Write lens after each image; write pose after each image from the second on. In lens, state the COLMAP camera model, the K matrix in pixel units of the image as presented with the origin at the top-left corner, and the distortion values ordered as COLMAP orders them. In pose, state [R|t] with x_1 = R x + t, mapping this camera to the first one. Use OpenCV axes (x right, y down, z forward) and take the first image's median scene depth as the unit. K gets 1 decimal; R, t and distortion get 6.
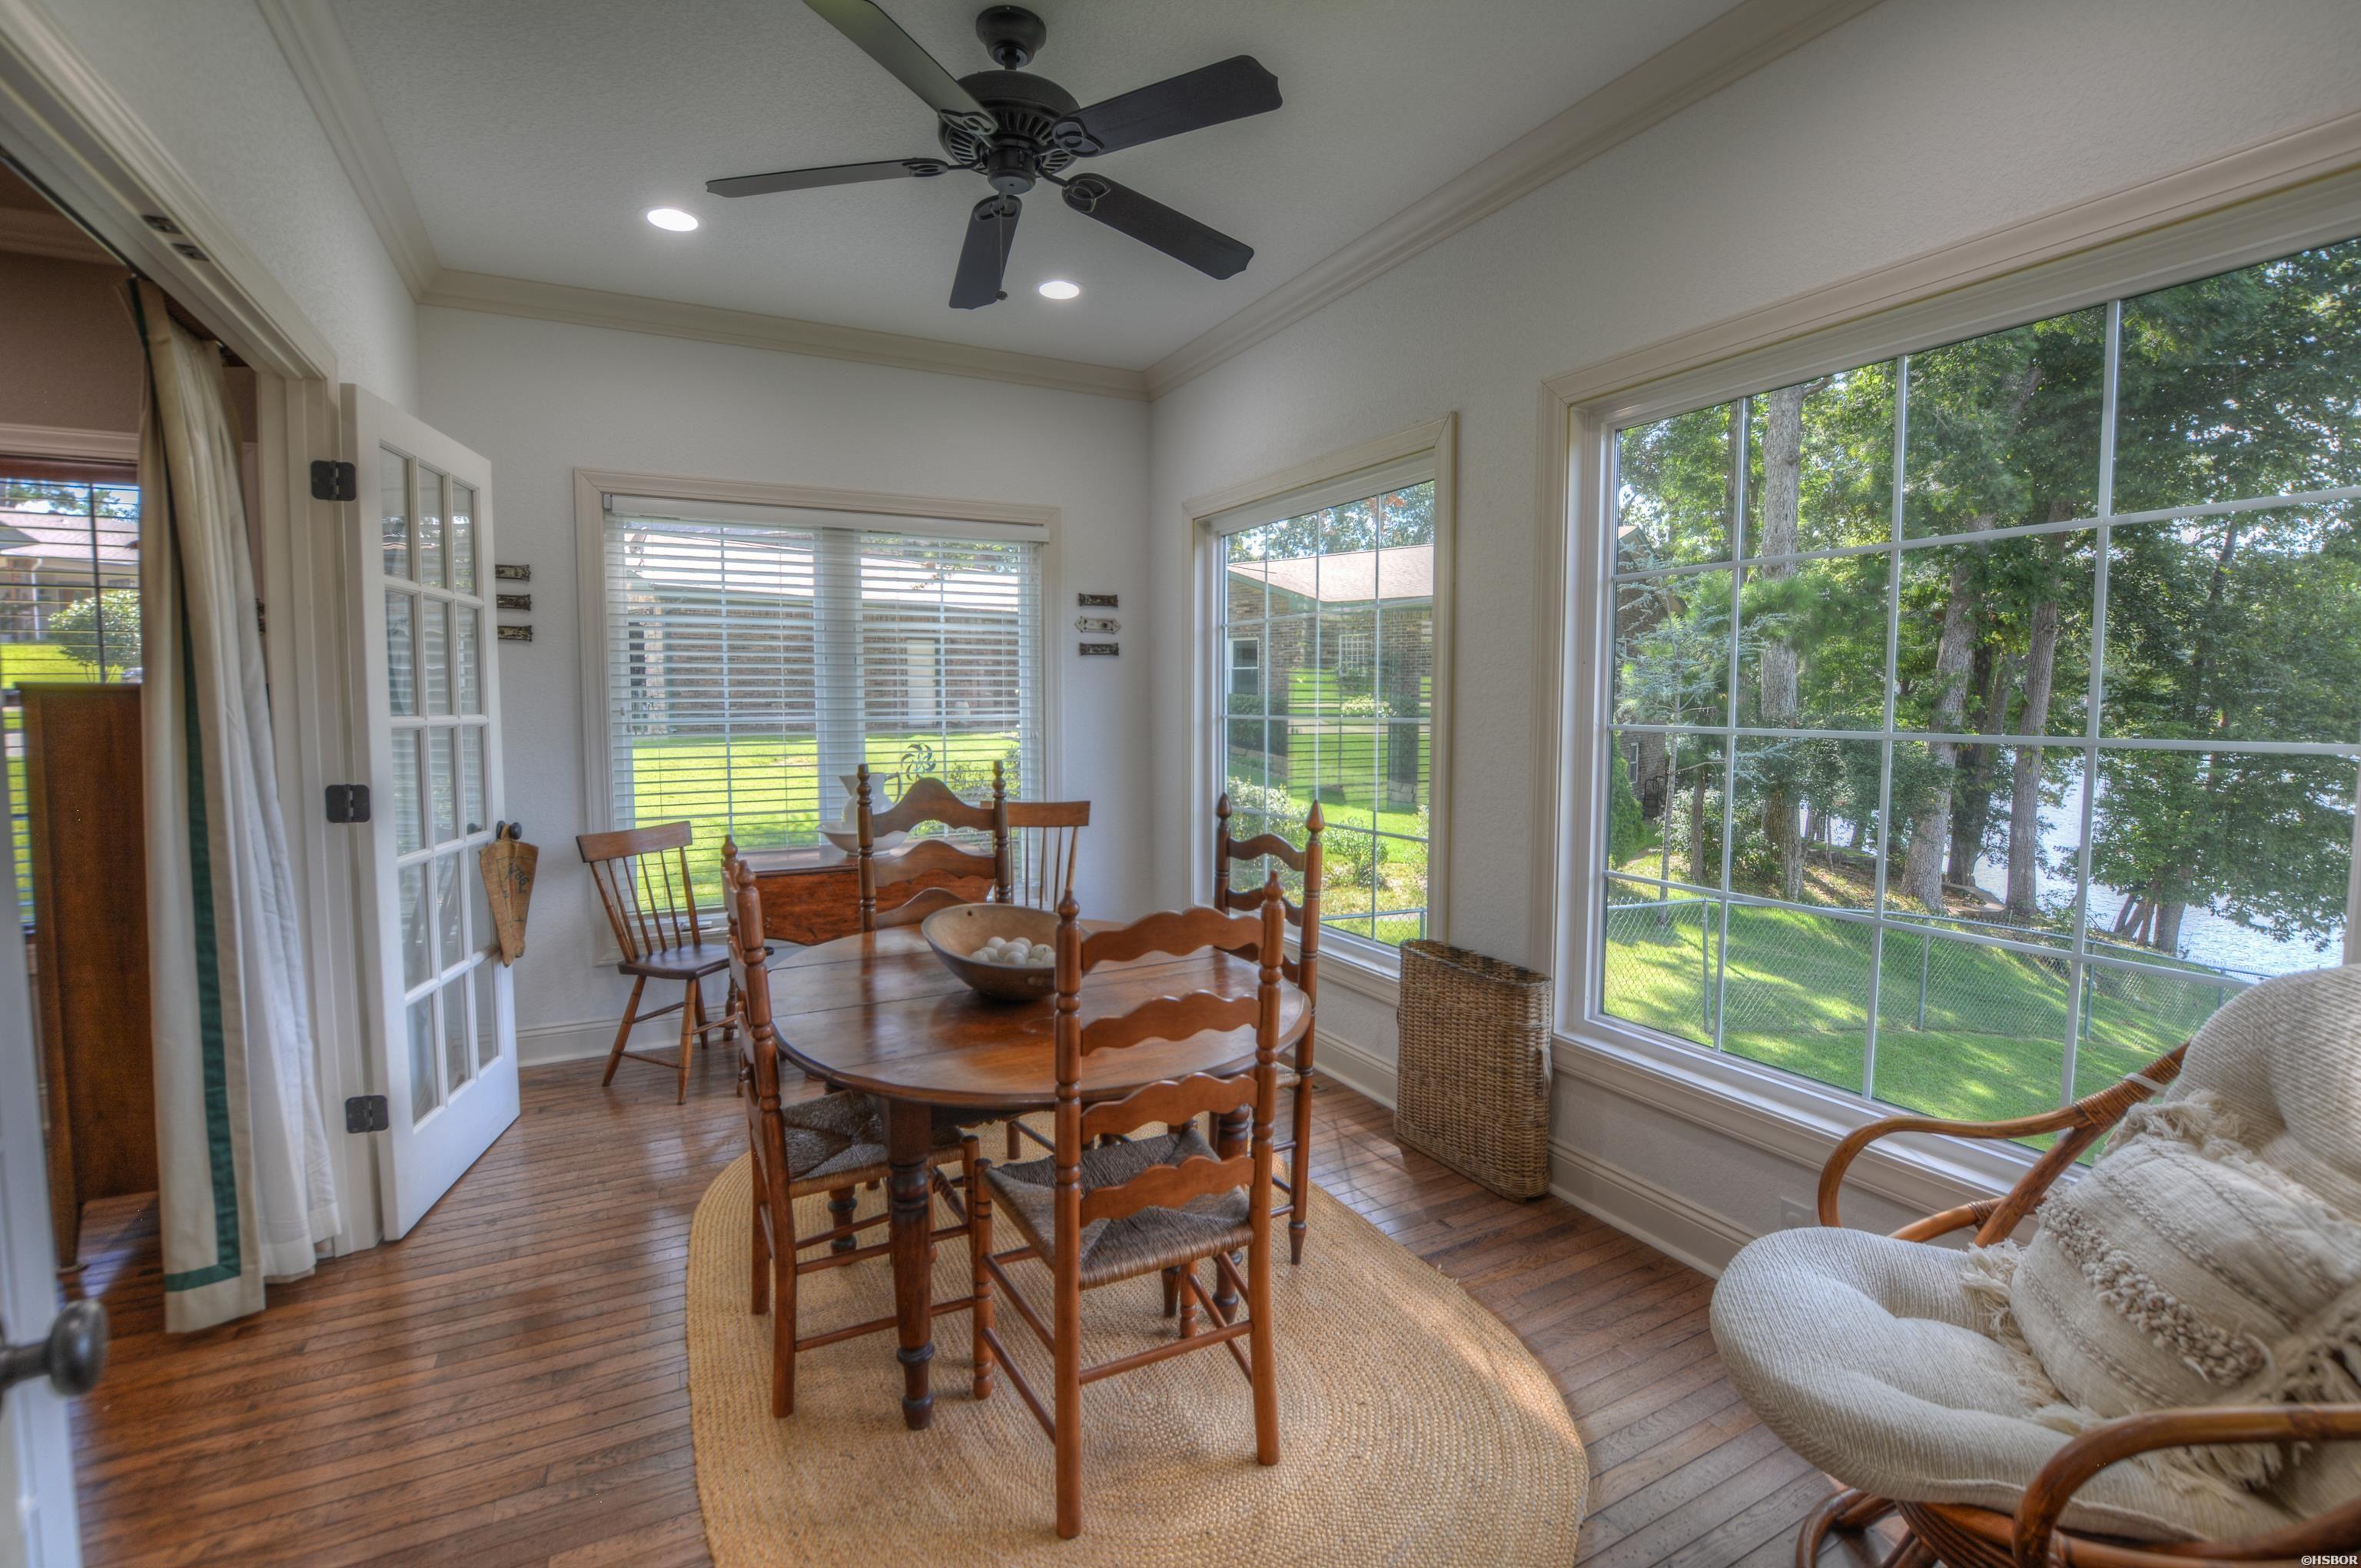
lens RADIAL K [[1044.4, 0, 1171.4], [0, 1044.4, 781.6], [0, 0, 1]] dist [-0.033899, 0.005032]
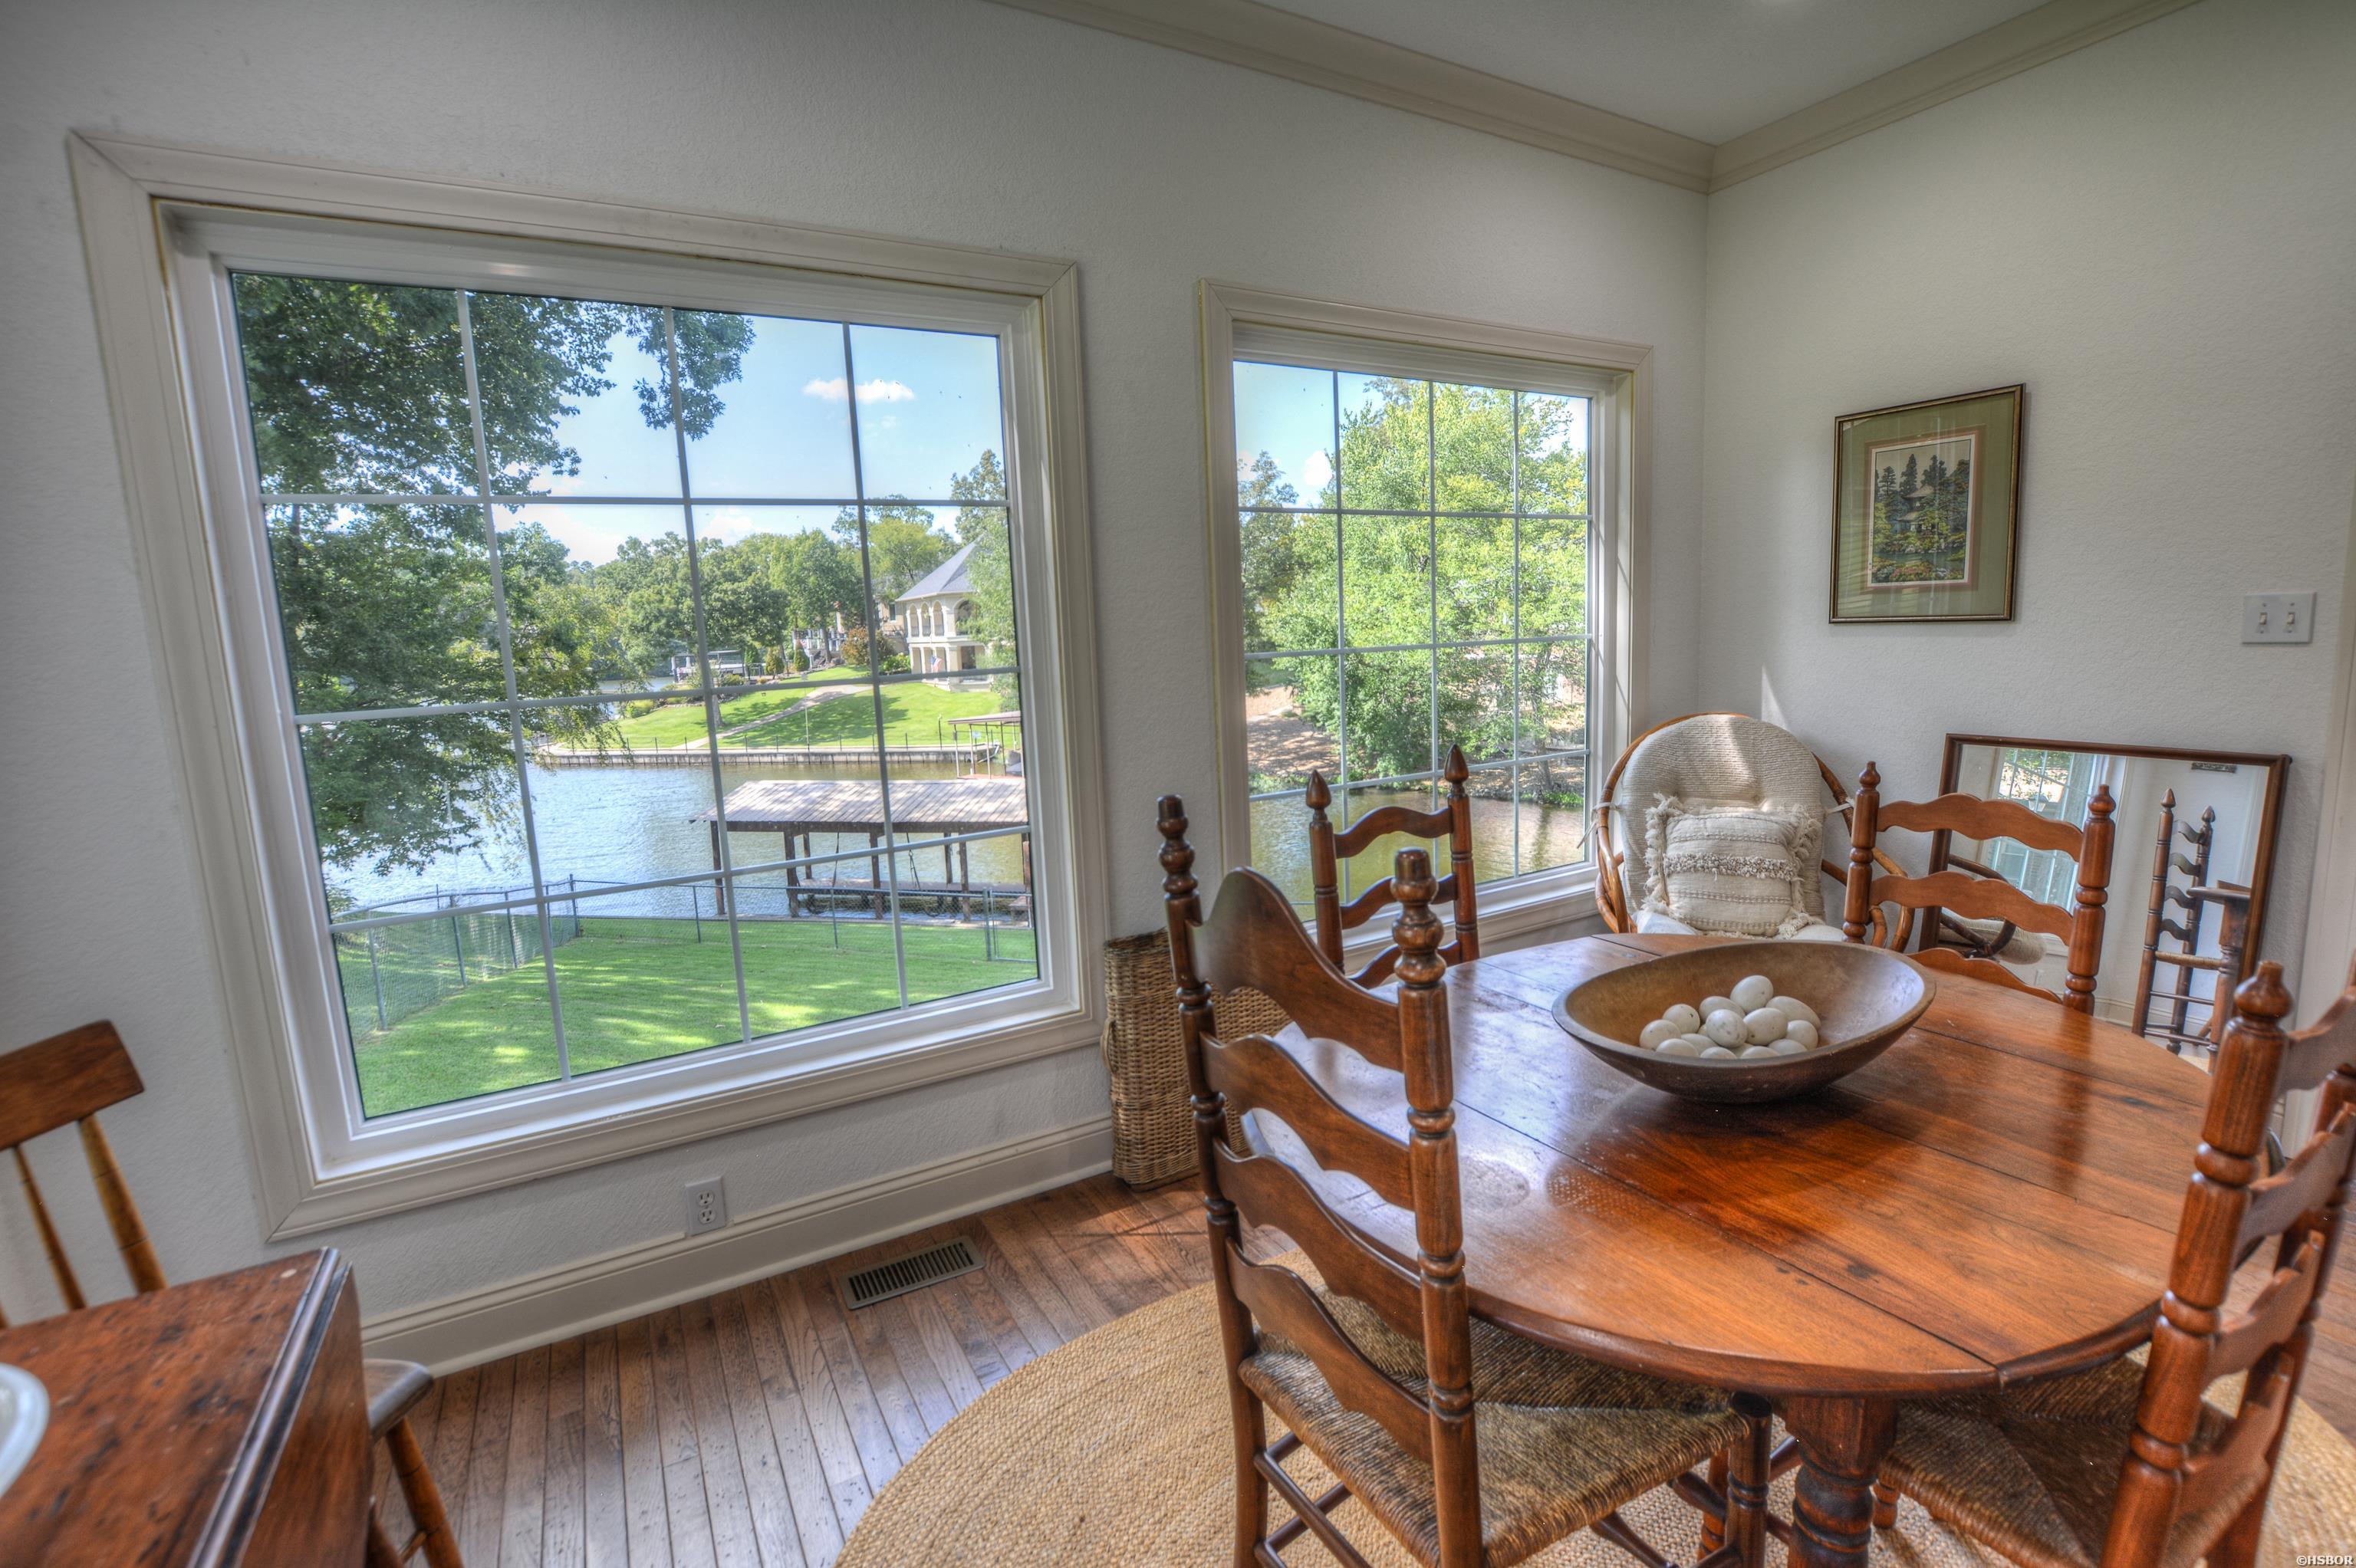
lens RADIAL K [[1042.0, 0, 1170.2], [0, 1042.0, 789.0], [0, 0, 1]] dist [-0.033899, 0.005032]
pose [[-0.021797, -0.144986, 0.989194, -0.612856], [0.114955, 0.982503, 0.146539, -0.085297], [-0.993132, 0.116907, -0.004749, 1.110222]]
